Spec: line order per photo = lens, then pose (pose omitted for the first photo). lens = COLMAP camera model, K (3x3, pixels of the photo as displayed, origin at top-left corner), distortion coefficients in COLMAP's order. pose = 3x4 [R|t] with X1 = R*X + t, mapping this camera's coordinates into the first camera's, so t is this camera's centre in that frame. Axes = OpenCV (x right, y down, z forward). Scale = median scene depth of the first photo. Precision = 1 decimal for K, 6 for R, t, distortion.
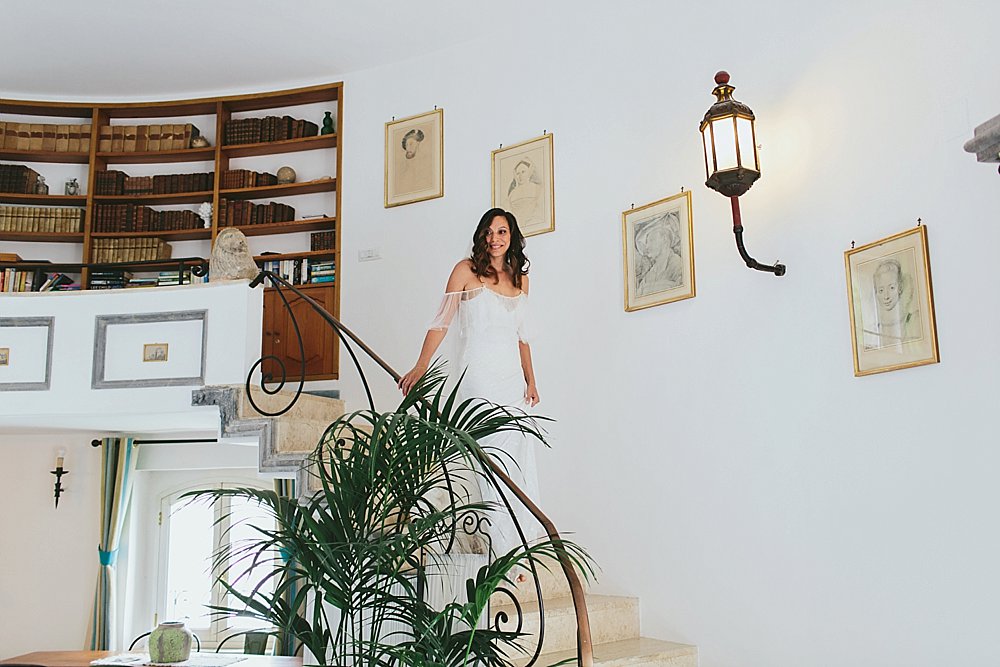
lens RADIAL K [[956.4, 0, 500.0], [0, 956.4, 333.5], [0, 0, 1]] dist [0.018201, 0.004441]
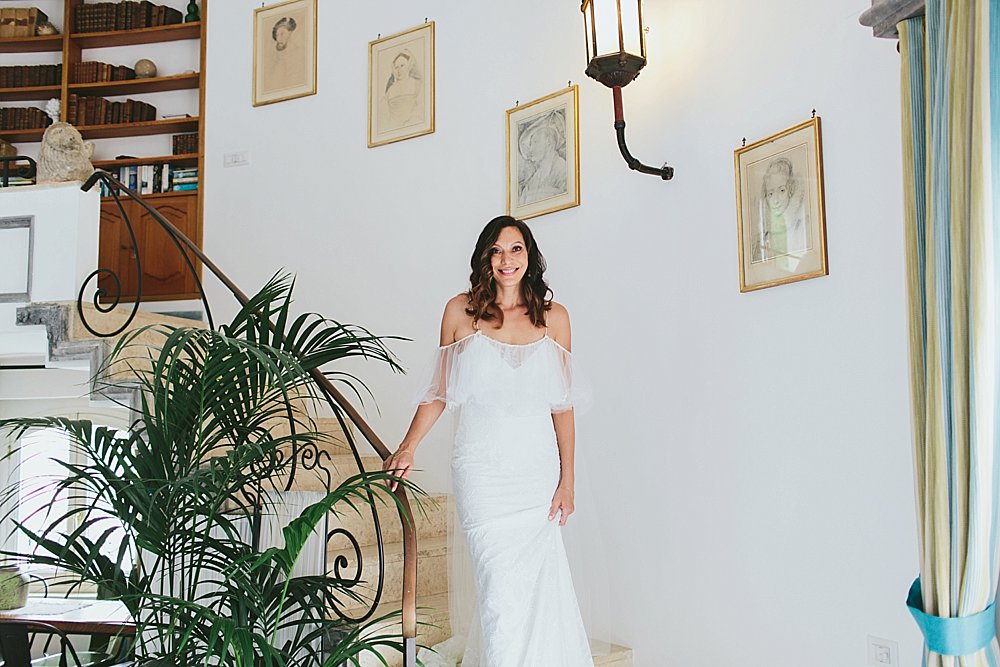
lens RADIAL K [[975.6, 0, 500.0], [0, 975.6, 333.5], [0, 0, 1]] dist [0.014821, -0.000248]
pose [[0.998741, 0.006559, 0.049723, 0.077545], [-0.009964, 0.997599, 0.068541, 0.017118], [-0.049154, -0.068951, 0.996408, 0.083363]]
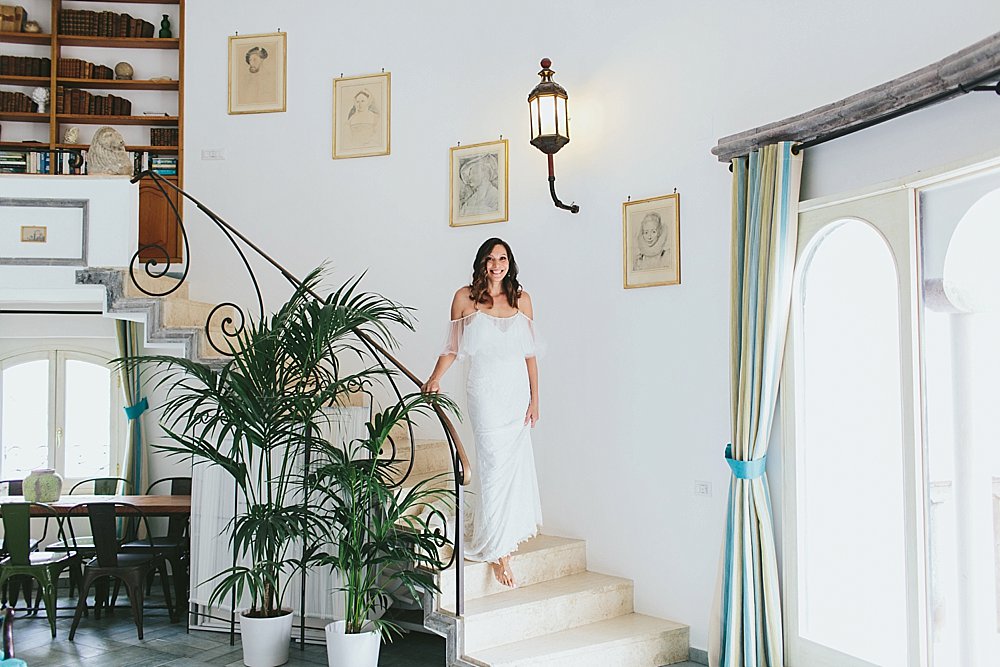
lens RADIAL K [[975.6, 0, 500.0], [0, 975.6, 333.5], [0, 0, 1]] dist [0.014821, -0.000248]
pose [[0.943012, 0.025529, 0.331778, -0.231800], [-0.068298, 0.990675, 0.117895, -0.038537], [-0.325674, -0.133837, 0.935962, -0.269817]]
